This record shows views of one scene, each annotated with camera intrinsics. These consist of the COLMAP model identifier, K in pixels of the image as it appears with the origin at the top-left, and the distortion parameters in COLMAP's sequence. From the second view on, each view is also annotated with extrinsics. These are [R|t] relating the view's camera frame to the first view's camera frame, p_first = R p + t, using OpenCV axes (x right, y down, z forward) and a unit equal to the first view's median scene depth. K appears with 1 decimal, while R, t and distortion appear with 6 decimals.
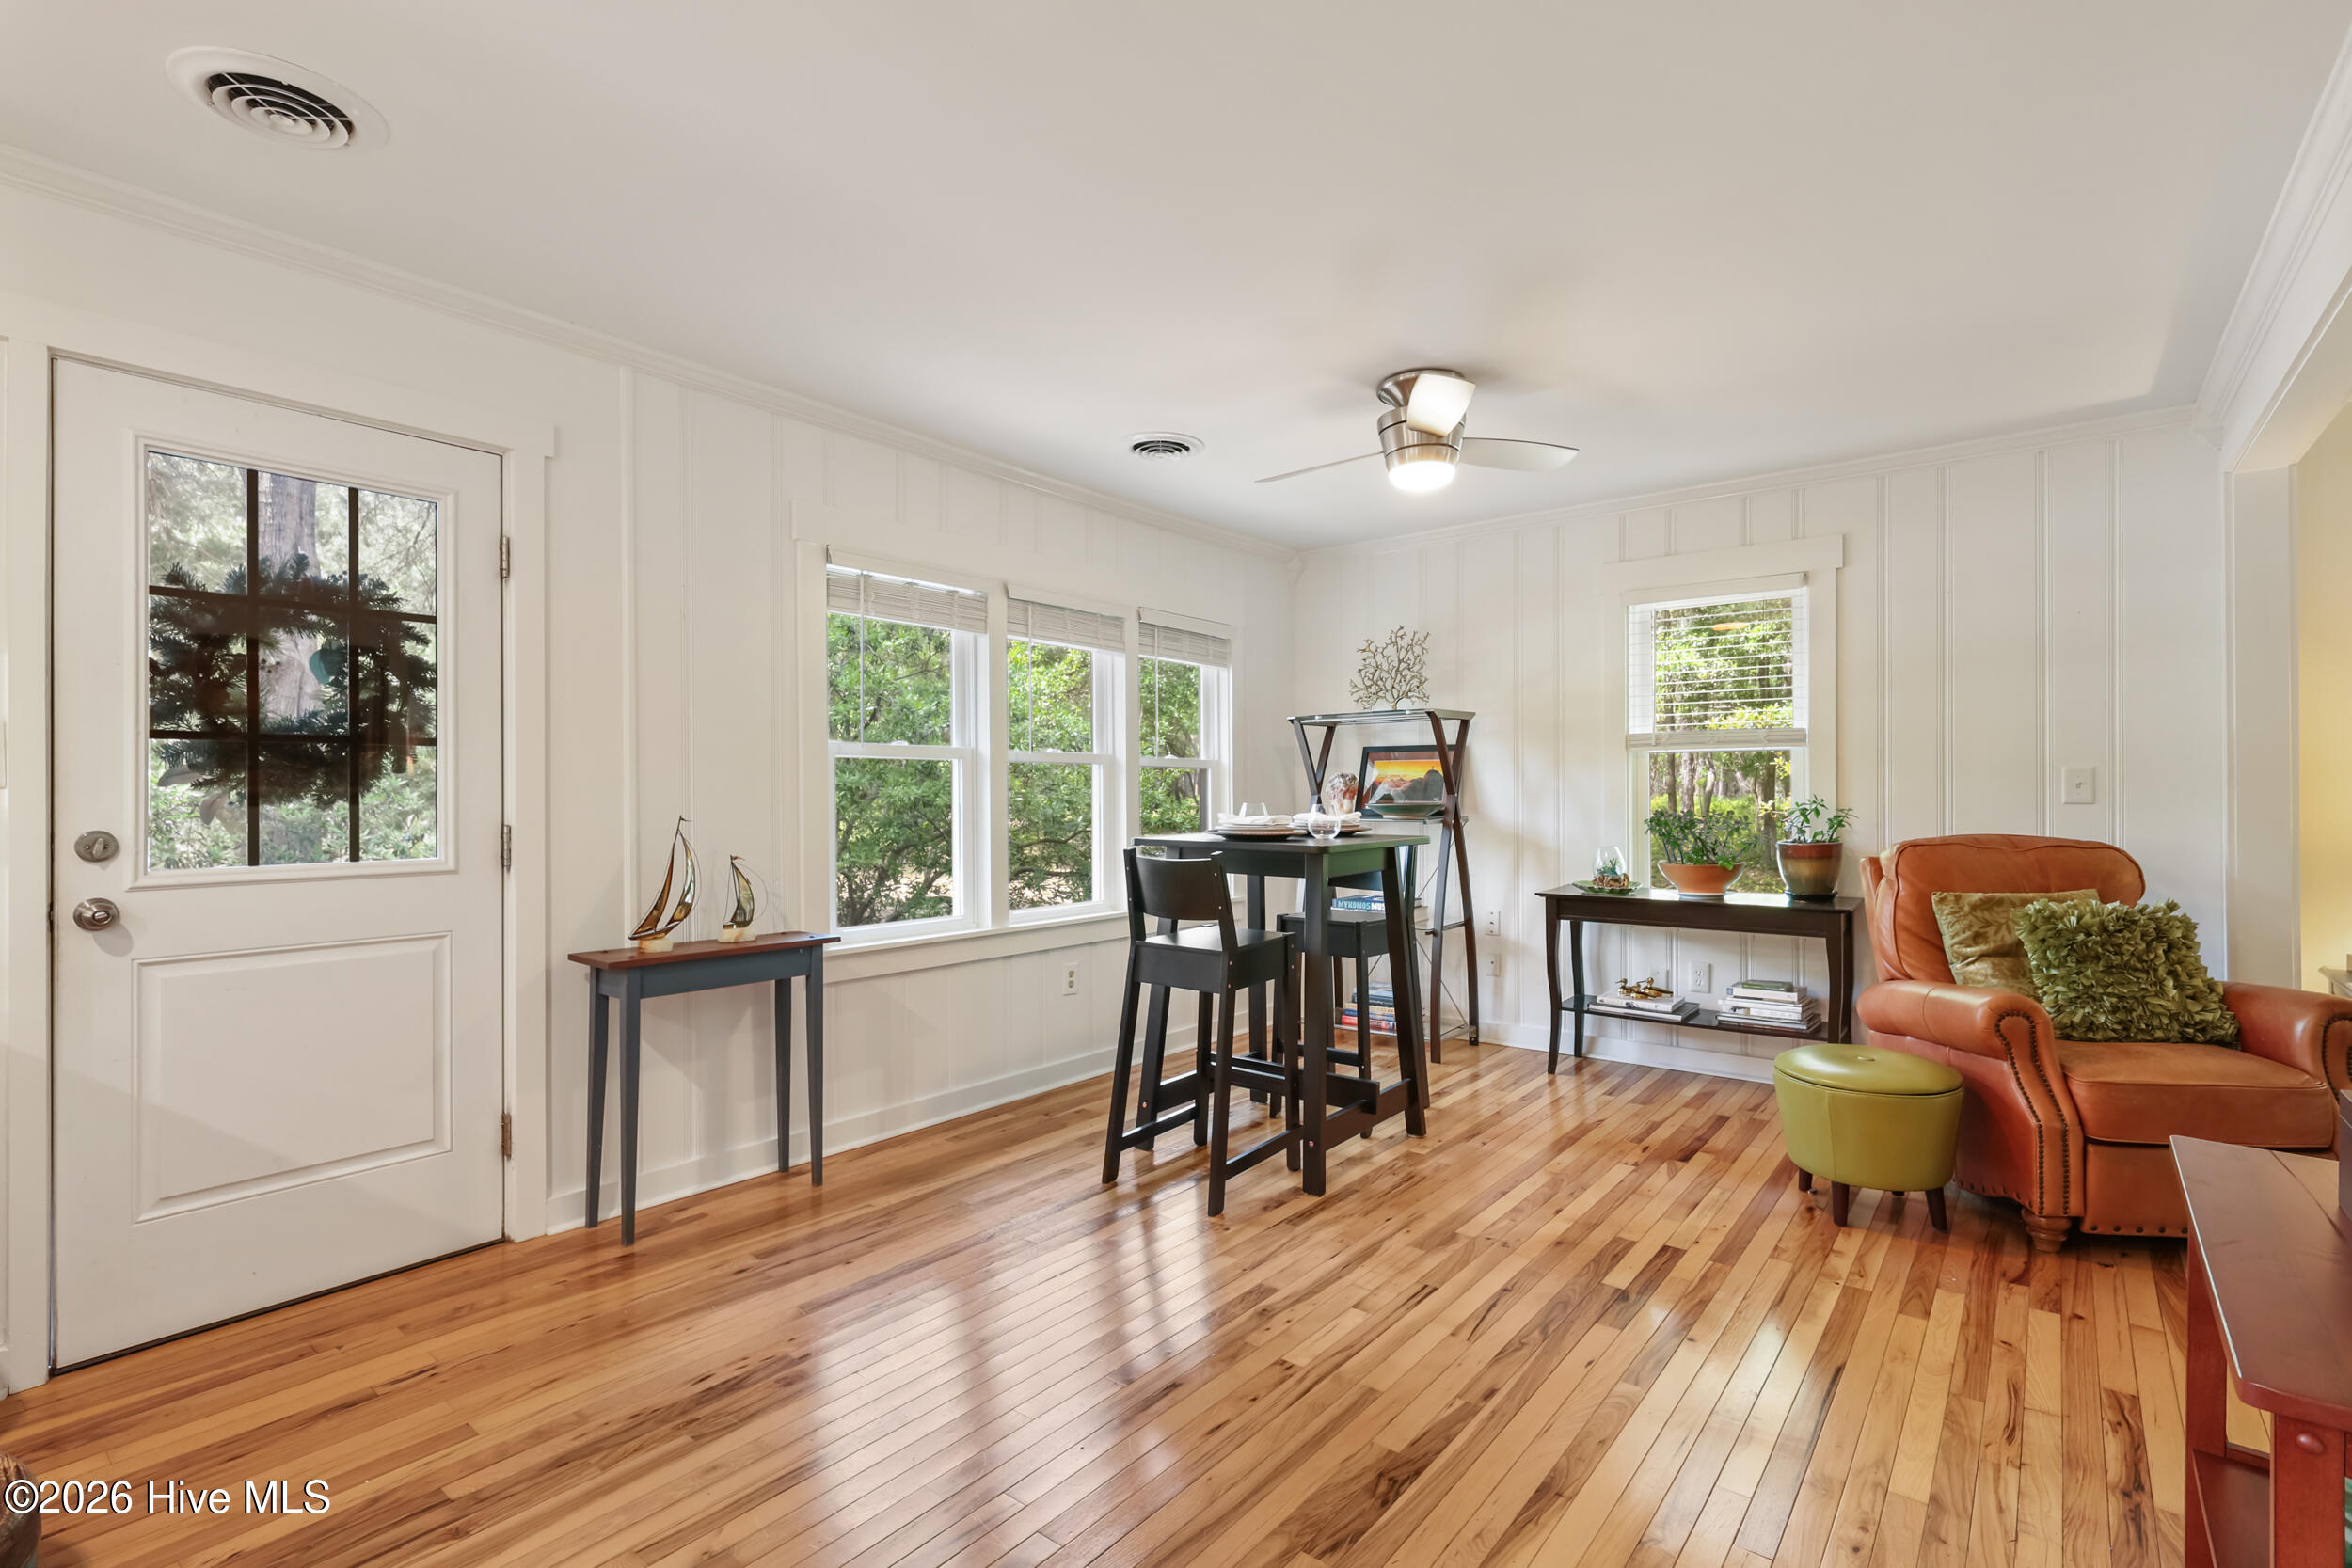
lens RADIAL K [[1106.3, 0, 1182.7], [0, 1106.3, 786.6], [0, 0, 1]] dist [-0.001302, 0.000224]
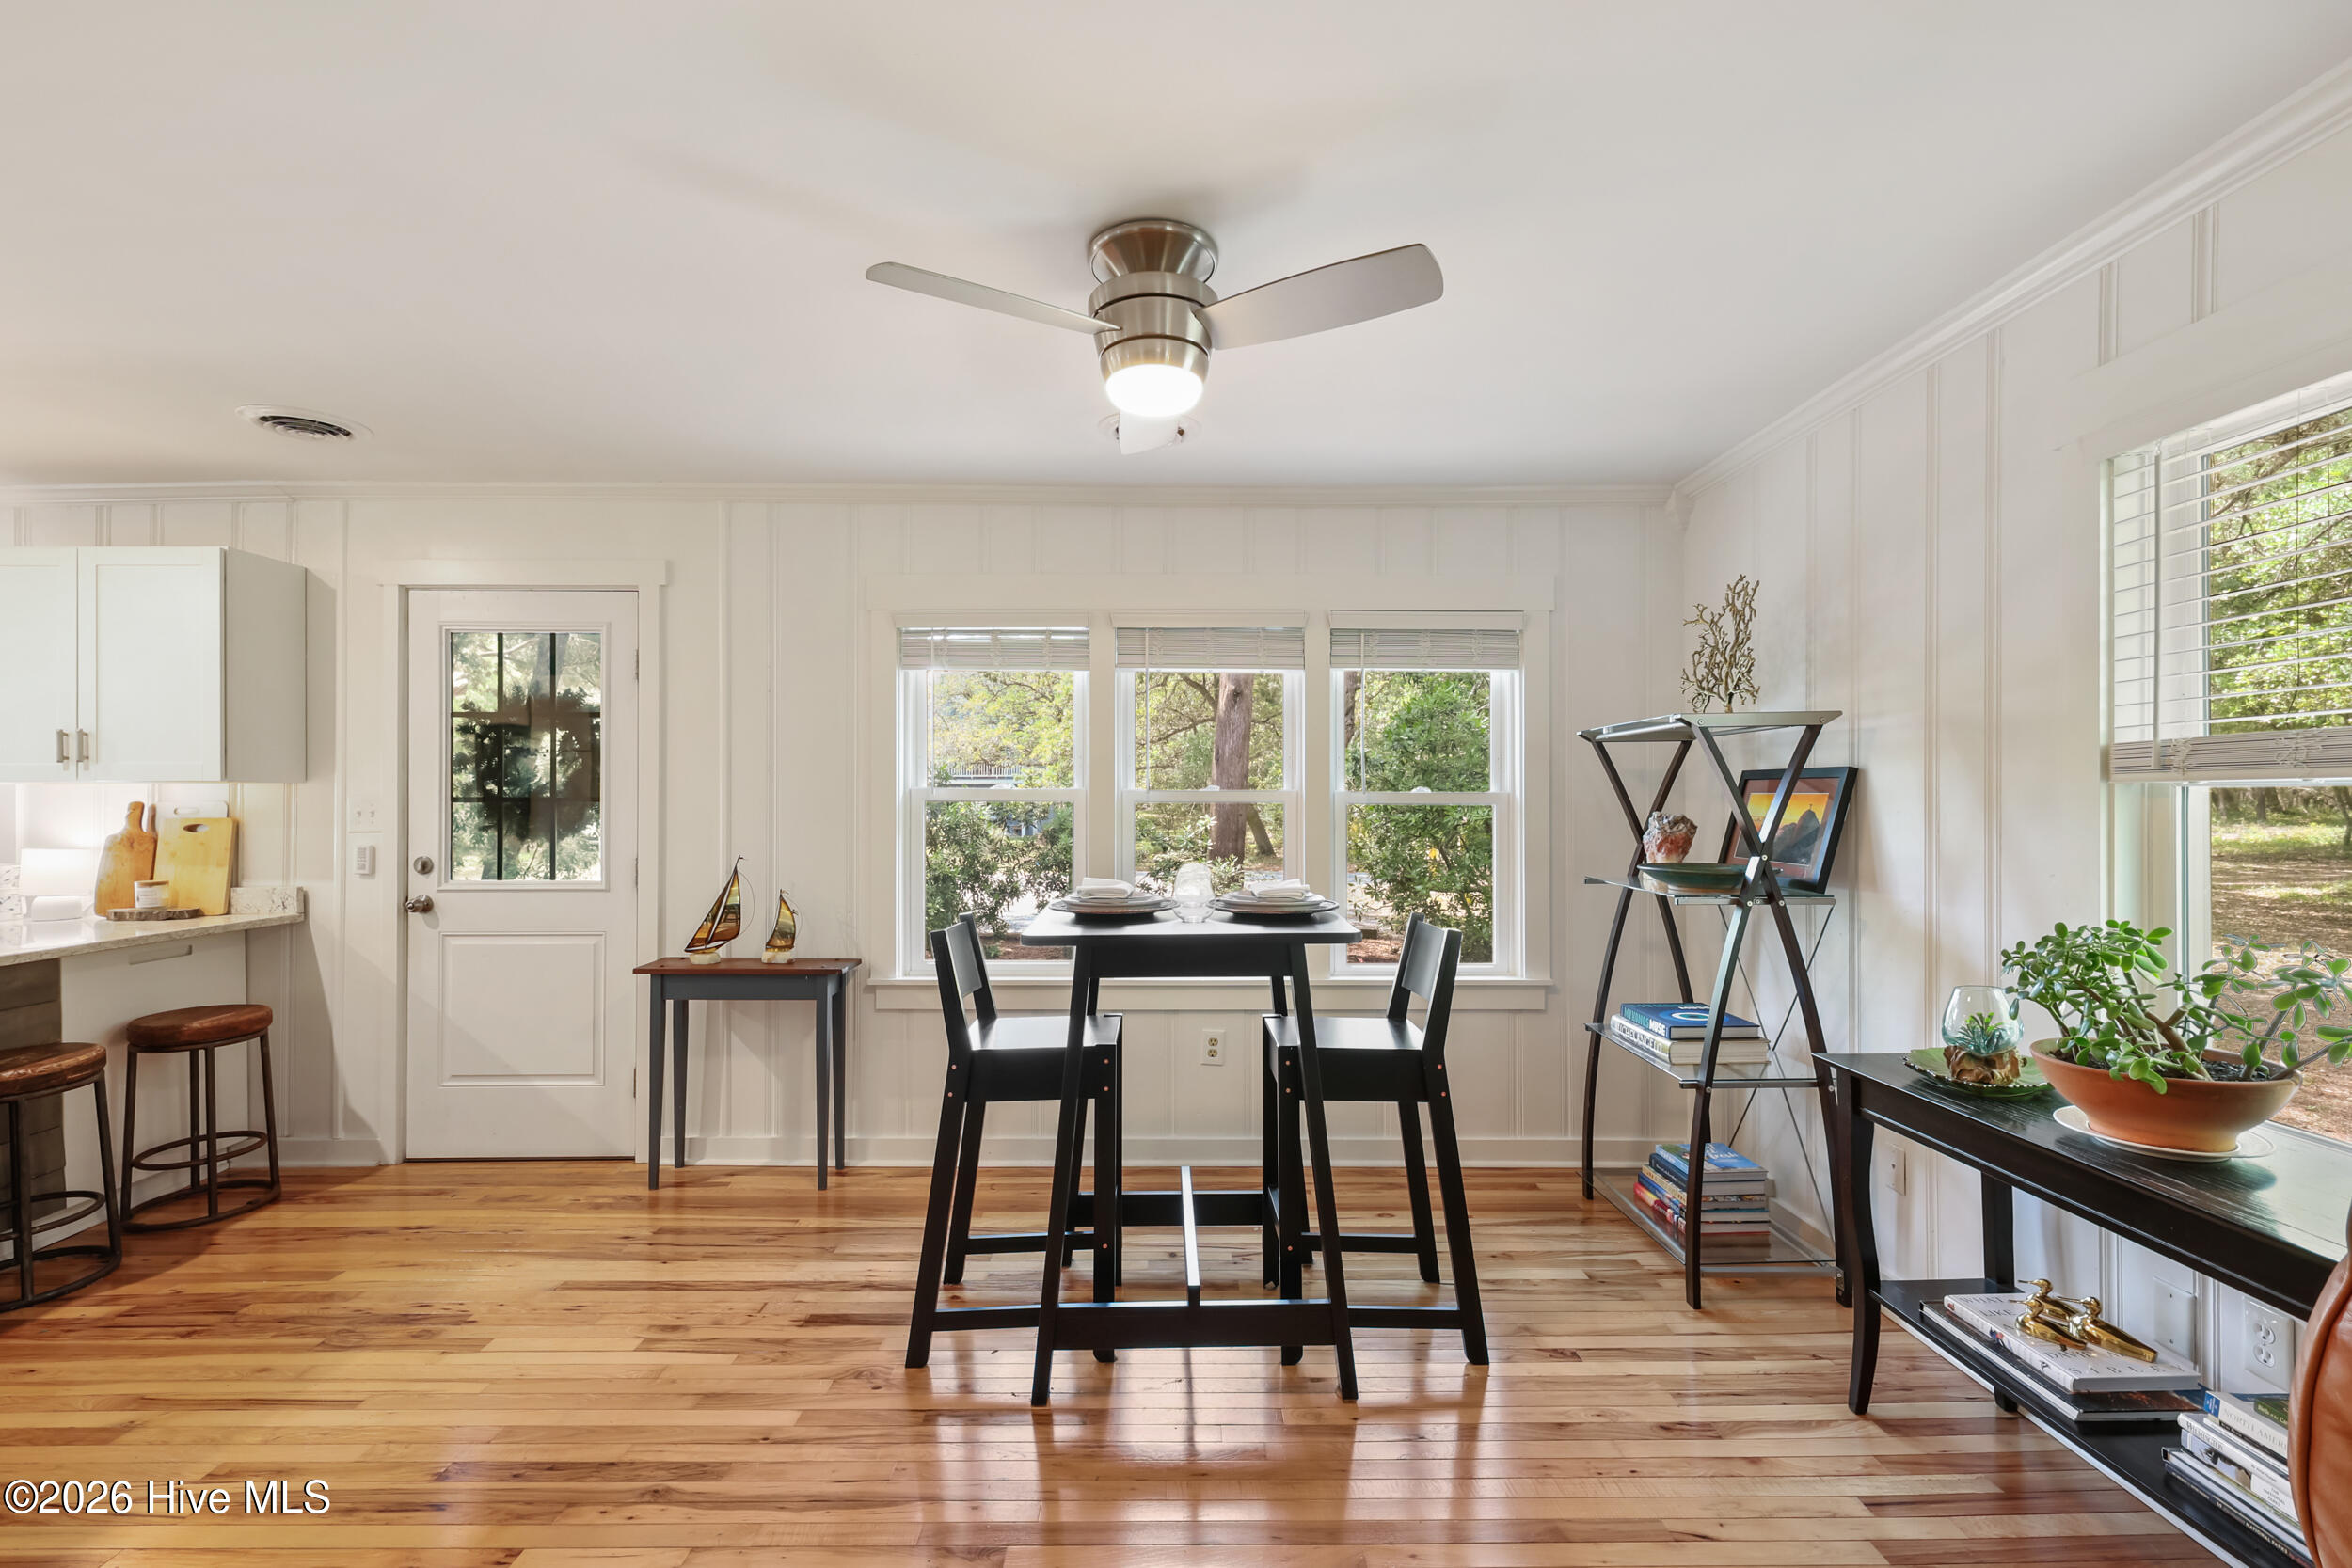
lens RADIAL K [[1028.1, 0, 1175.8], [0, 1028.1, 792.3], [0, 0, 1]] dist [0.003481, 0.000502]
pose [[0.624793, -0.002716, -0.780786, 0.851084], [0.001296, 0.999996, -0.002441, -0.045874], [0.780790, 0.000513, 0.624794, 0.755609]]
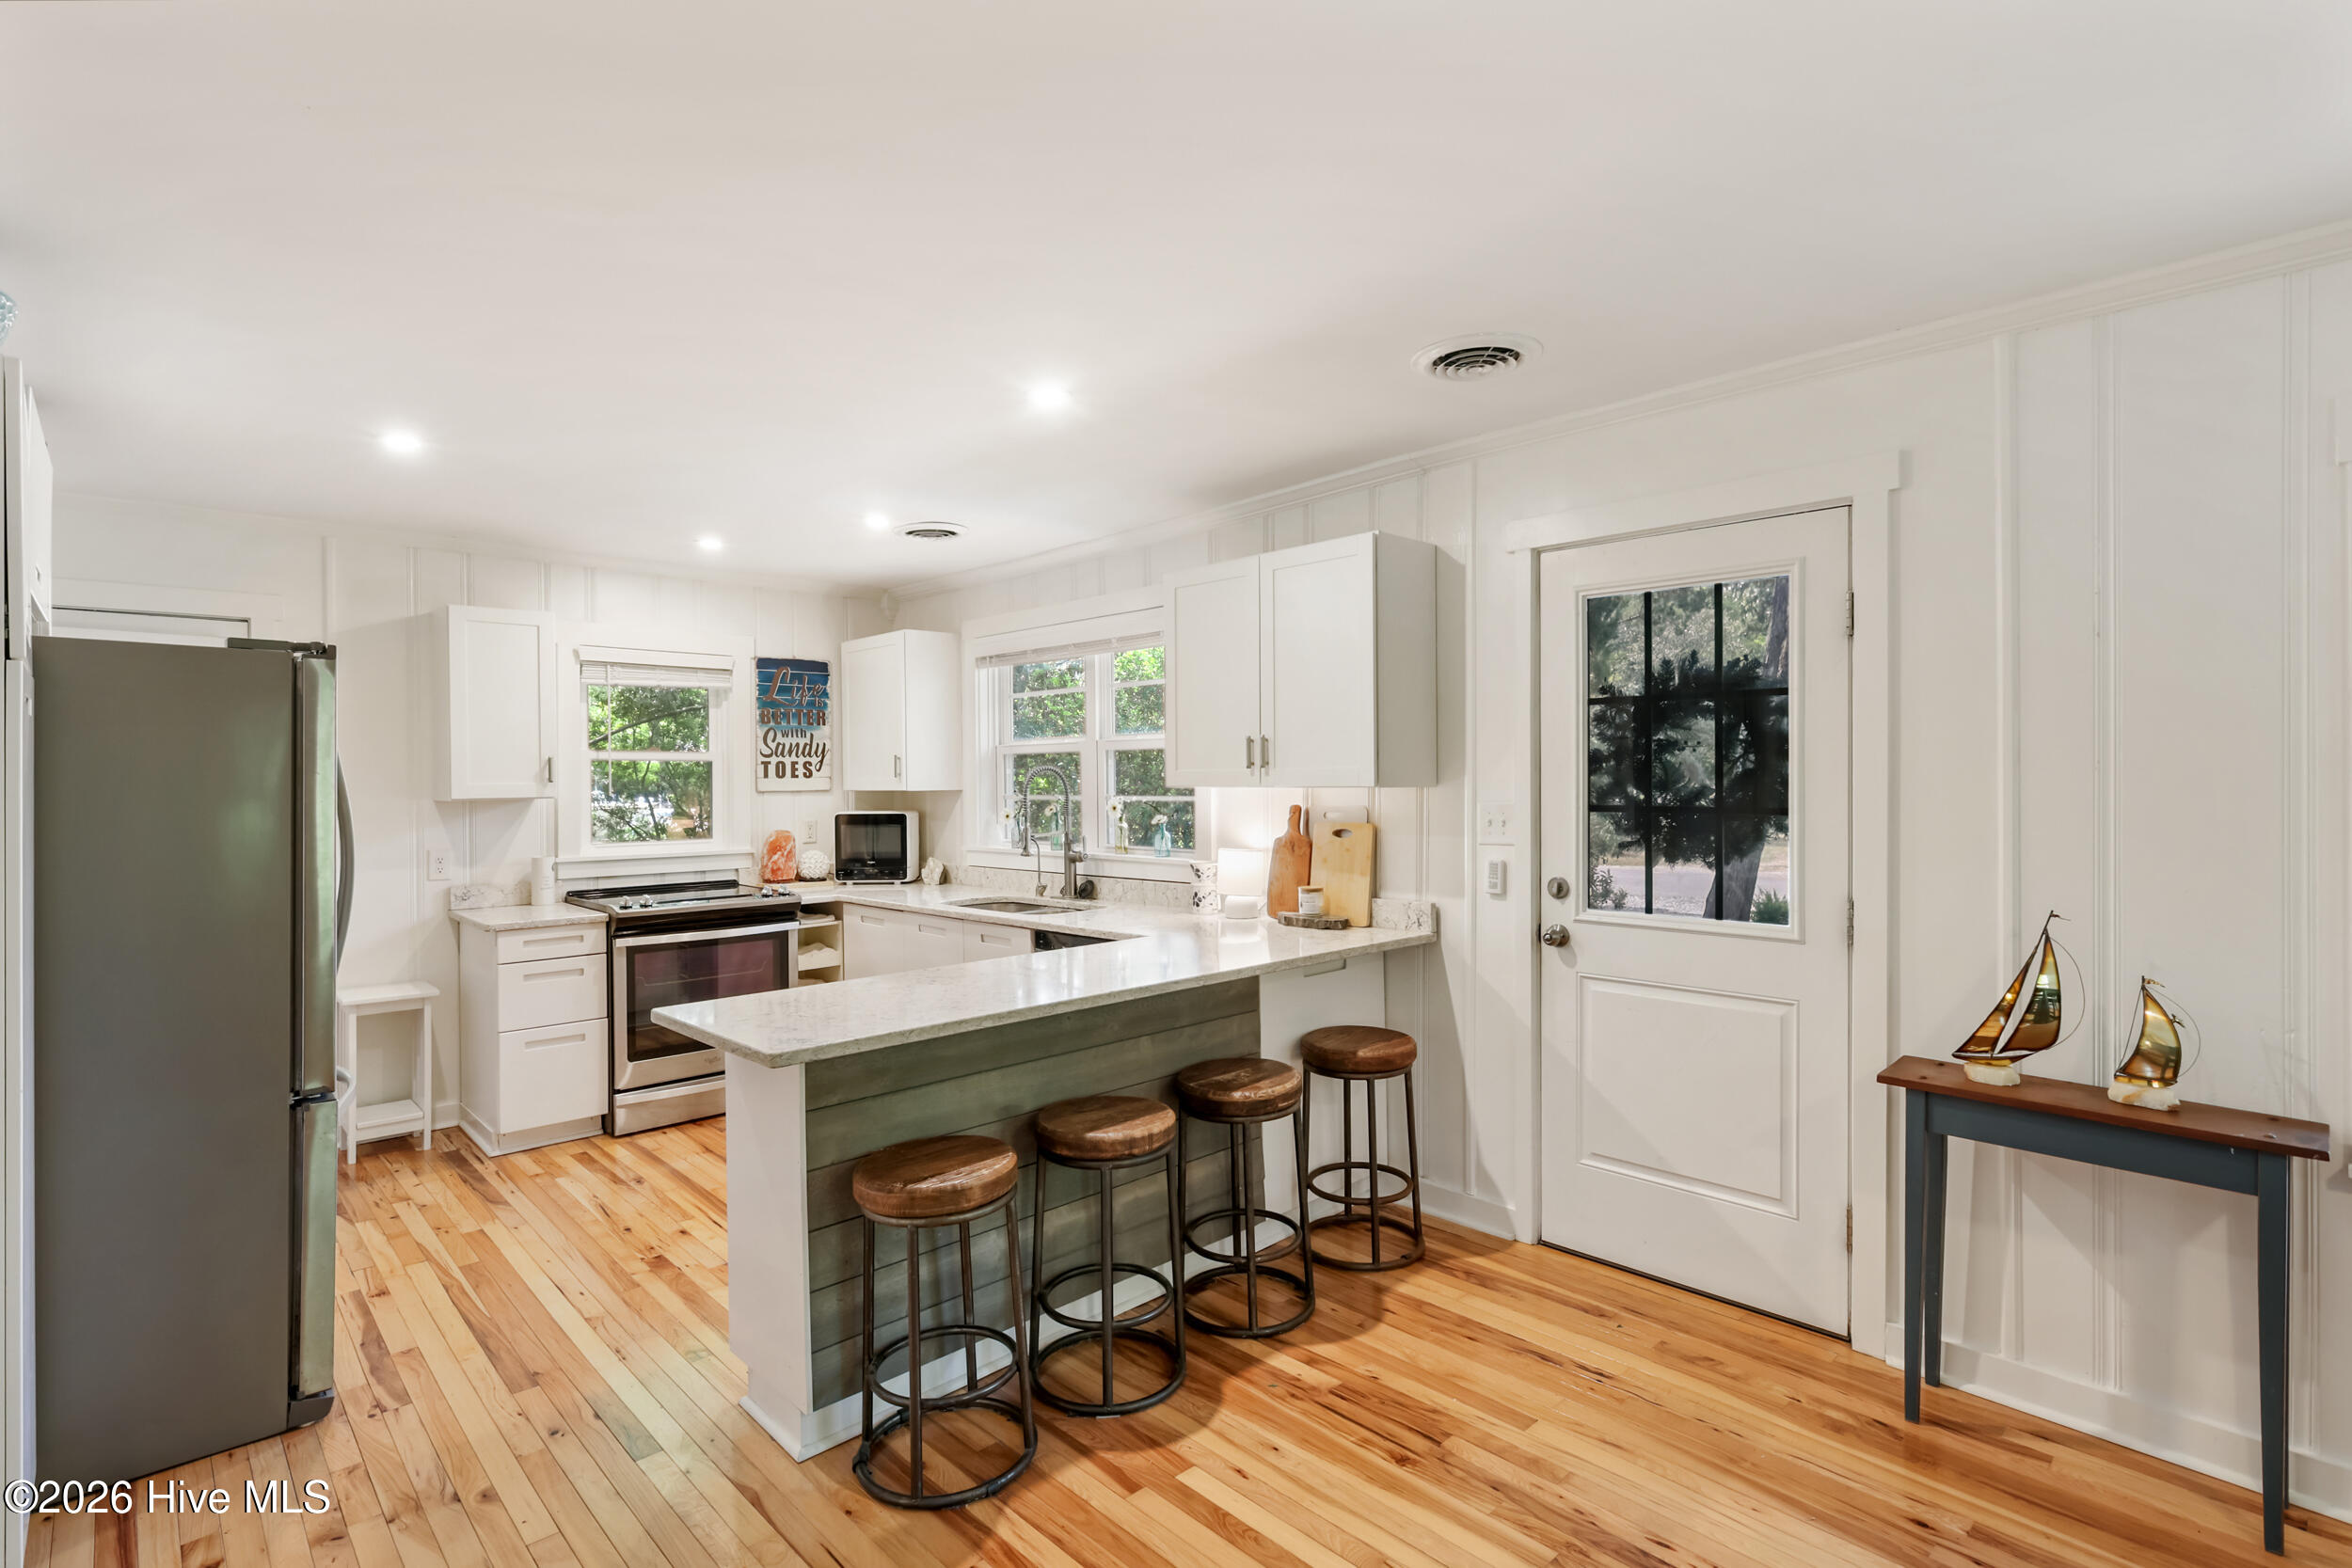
lens RADIAL K [[1117.6, 0, 1184.9], [0, 1117.6, 784.3], [0, 0, 1]] dist [-0.003587, 0.001474]
pose [[-0.139295, 0.007045, -0.990226, 0.420695], [0.005098, 0.999967, 0.006397, -0.075435], [0.990238, -0.004157, -0.139326, 0.601203]]
